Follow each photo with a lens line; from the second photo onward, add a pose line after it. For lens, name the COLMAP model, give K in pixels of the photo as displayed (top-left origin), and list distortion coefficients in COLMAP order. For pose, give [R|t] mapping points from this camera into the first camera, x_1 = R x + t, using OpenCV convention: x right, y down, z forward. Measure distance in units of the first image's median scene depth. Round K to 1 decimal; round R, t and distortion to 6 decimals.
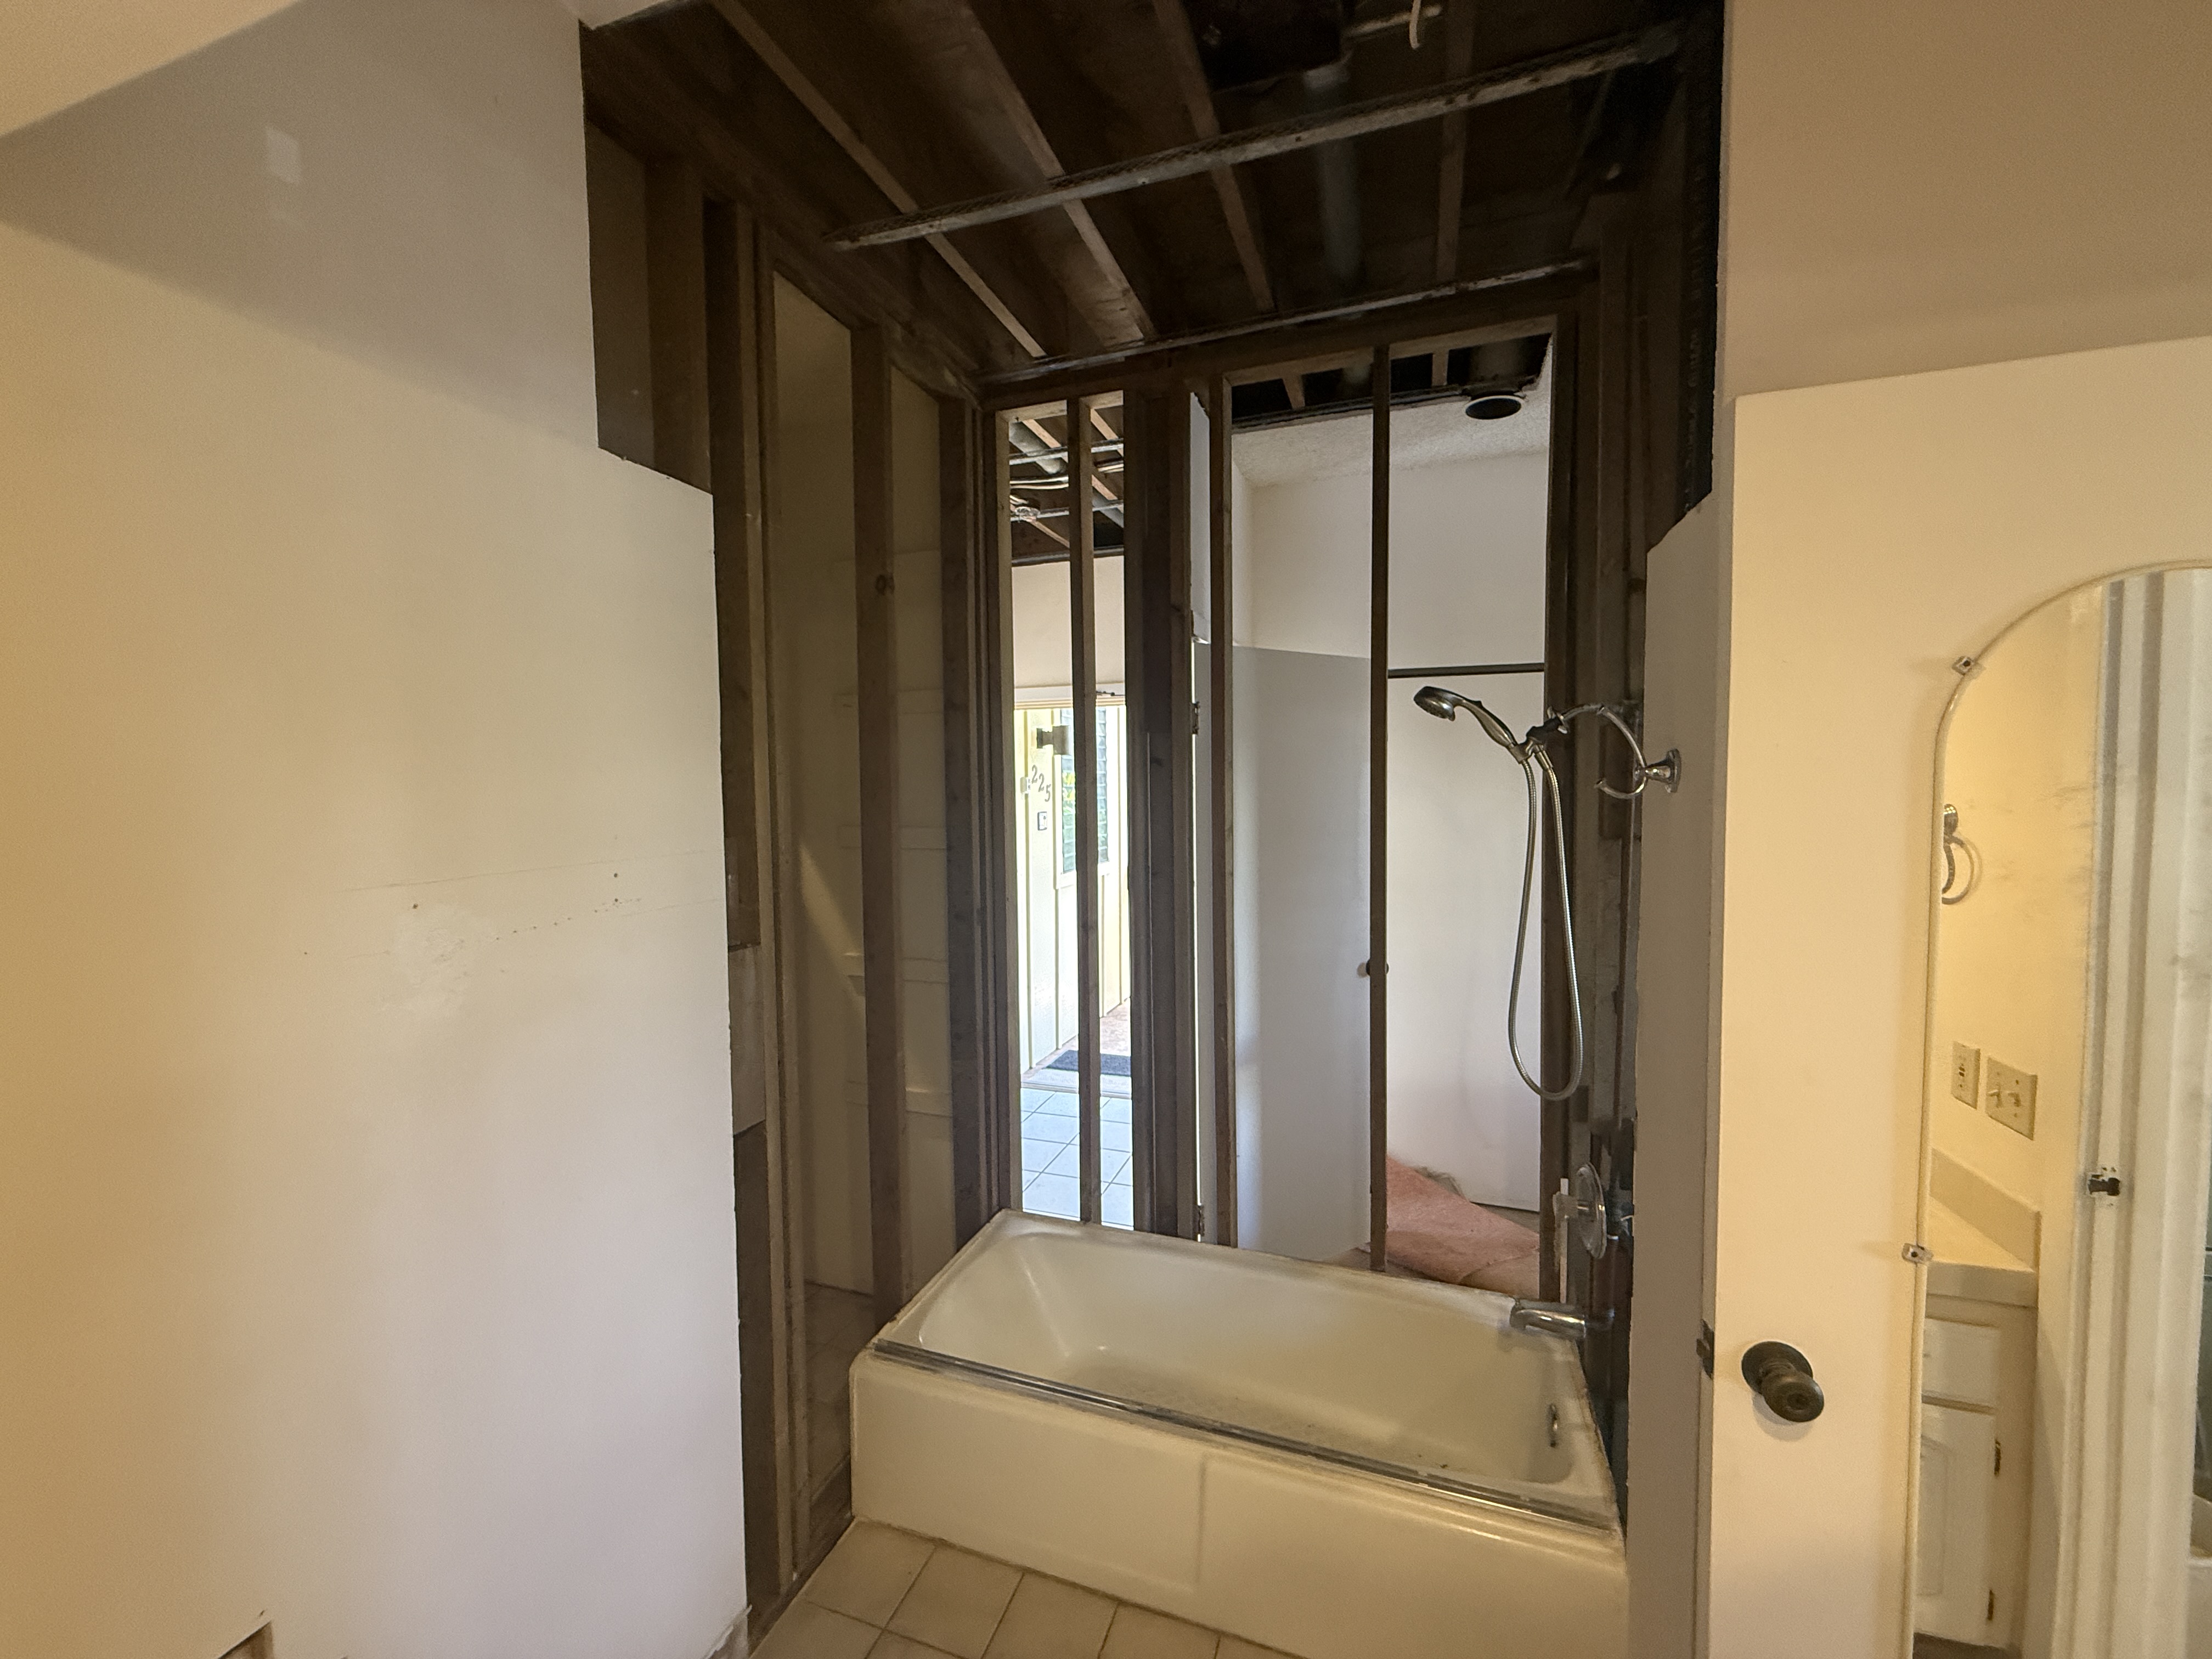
lens RADIAL K [[881.9, 0, 1114.7], [0, 881.9, 828.6], [0, 0, 1]] dist [0.000989, -0.000689]
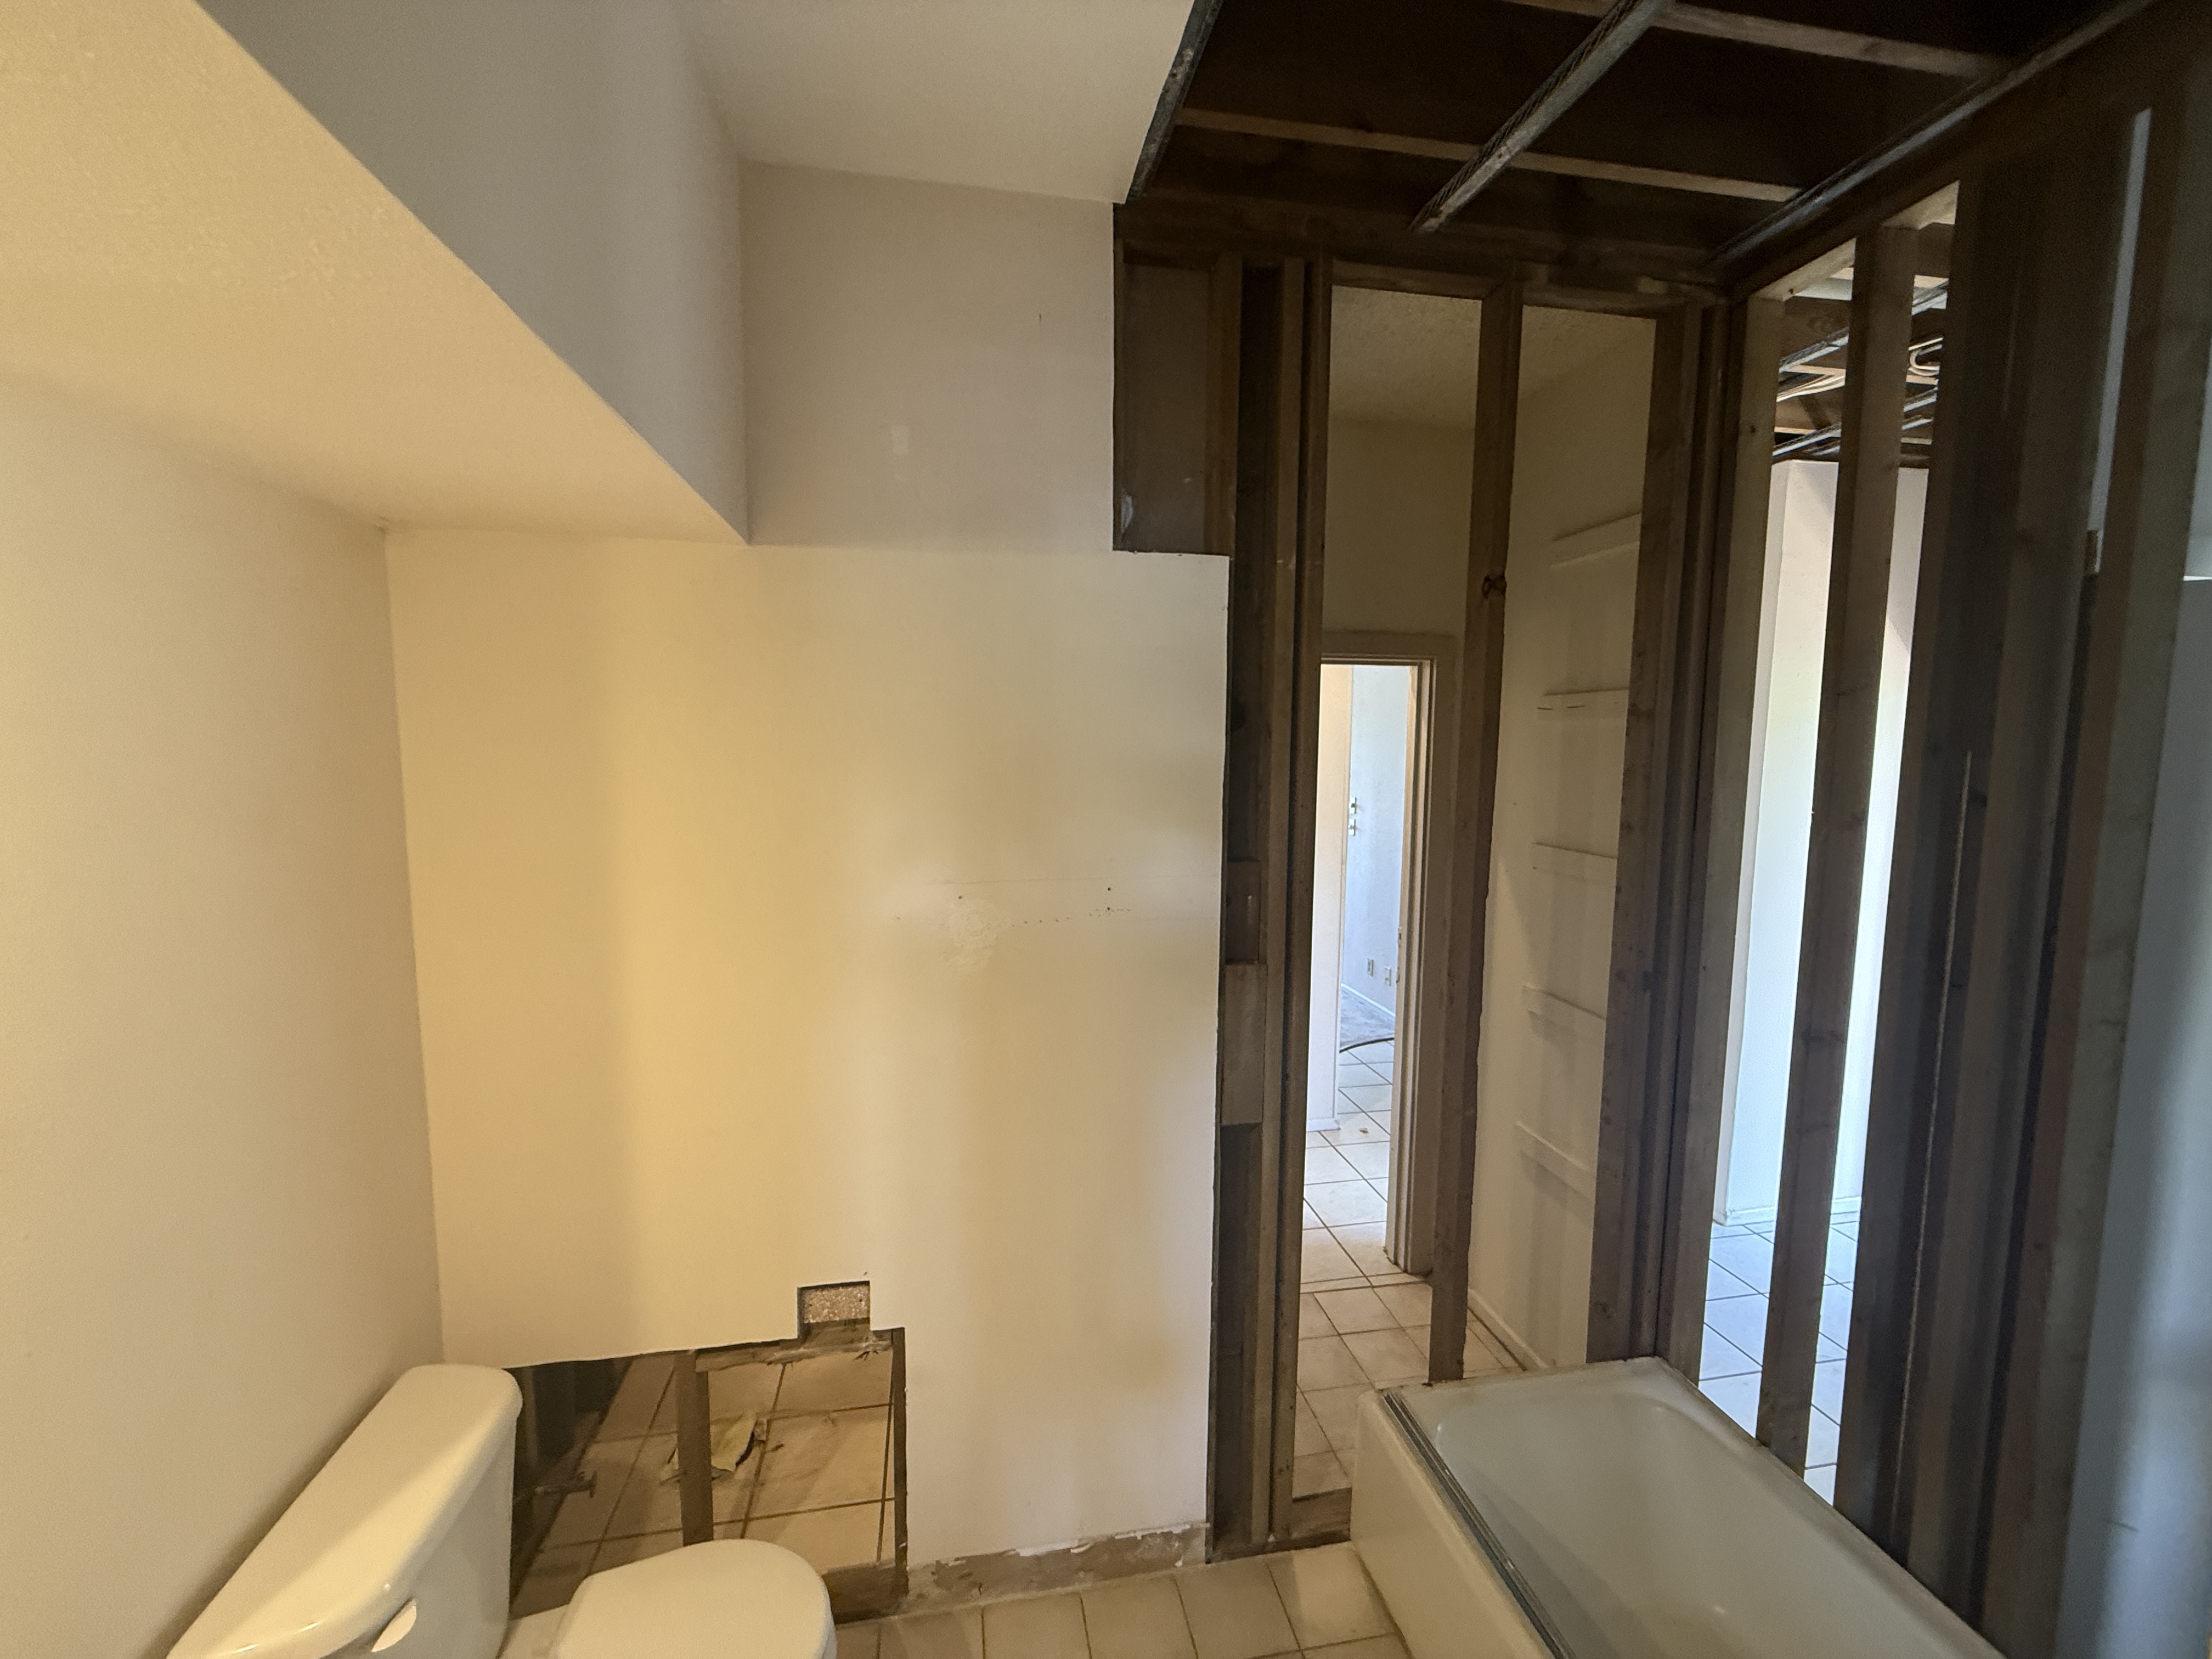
lens RADIAL K [[881.9, 0, 1099.3], [0, 881.9, 823.8], [0, 0, 1]] dist [0.000989, -0.000689]
pose [[0.483531, 0.096597, -0.869981, 0.388820], [-0.053764, 0.995293, 0.080629, -0.104903], [0.873674, 0.007788, 0.486449, 0.273200]]
